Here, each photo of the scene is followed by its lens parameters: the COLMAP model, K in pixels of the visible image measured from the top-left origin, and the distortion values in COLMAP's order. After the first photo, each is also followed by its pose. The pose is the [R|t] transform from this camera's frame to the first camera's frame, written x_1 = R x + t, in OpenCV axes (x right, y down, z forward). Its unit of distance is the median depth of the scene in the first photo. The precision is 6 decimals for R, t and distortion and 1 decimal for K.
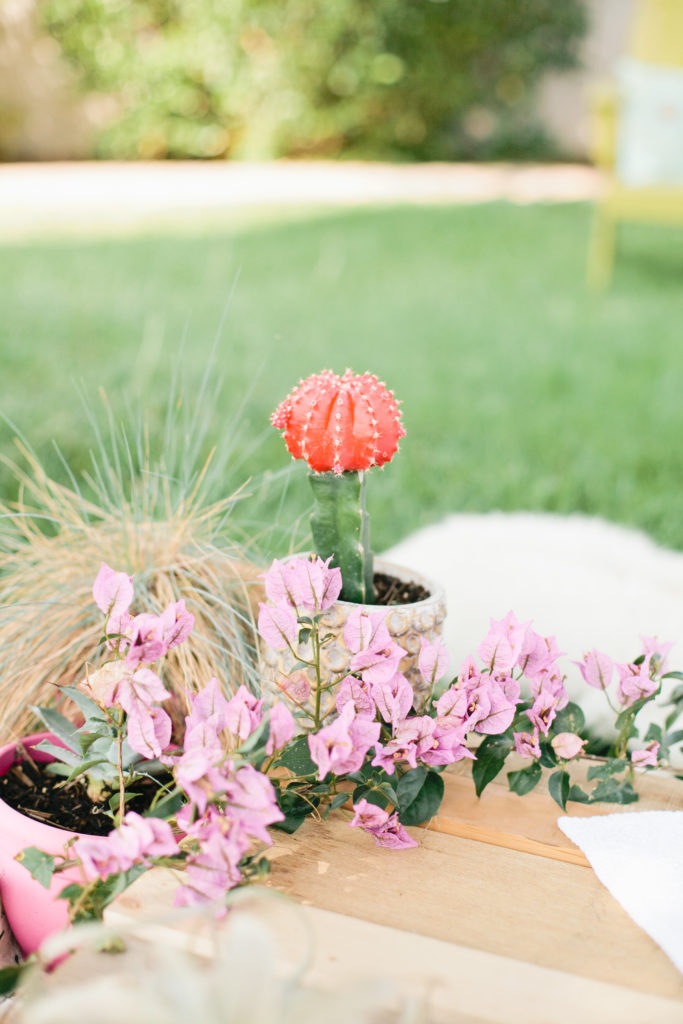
lens RADIAL K [[1453.1, 0, 337.7], [0, 1453.1, 556.2], [0, 0, 1]] dist [-0.143089, 0.028673]
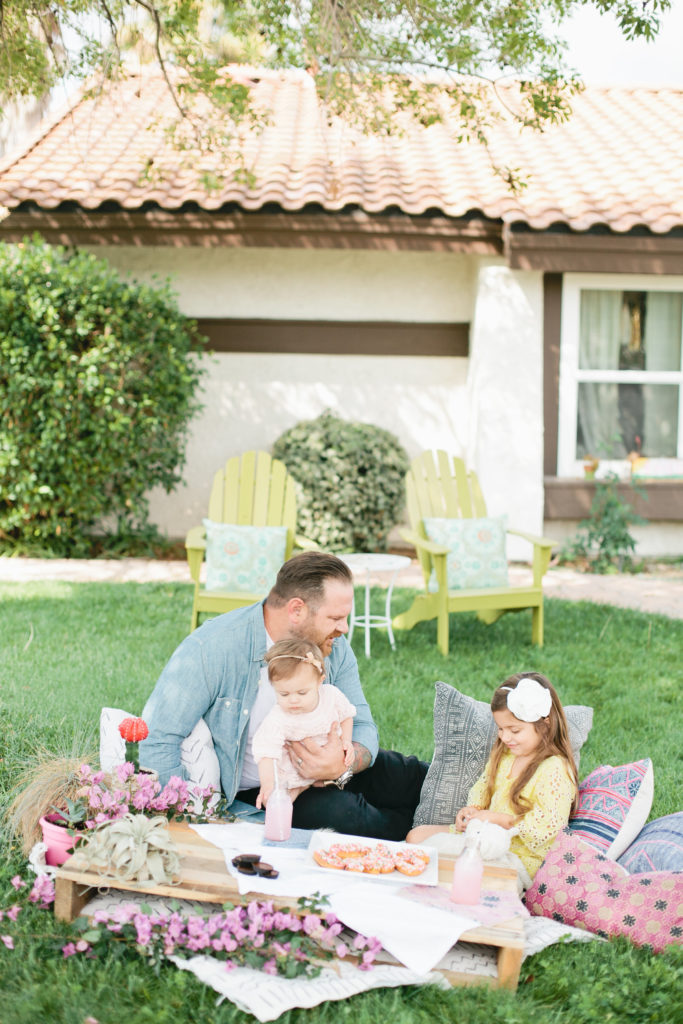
lens RADIAL K [[1453.1, 0, 337.7], [0, 1453.1, 556.2], [0, 0, 1]] dist [-0.143089, 0.028673]
pose [[0.962765, 0.006529, 0.270261, -0.530771], [0.053659, 0.975202, -0.214712, 0.327518], [-0.264961, 0.221220, 0.938540, -2.999760]]
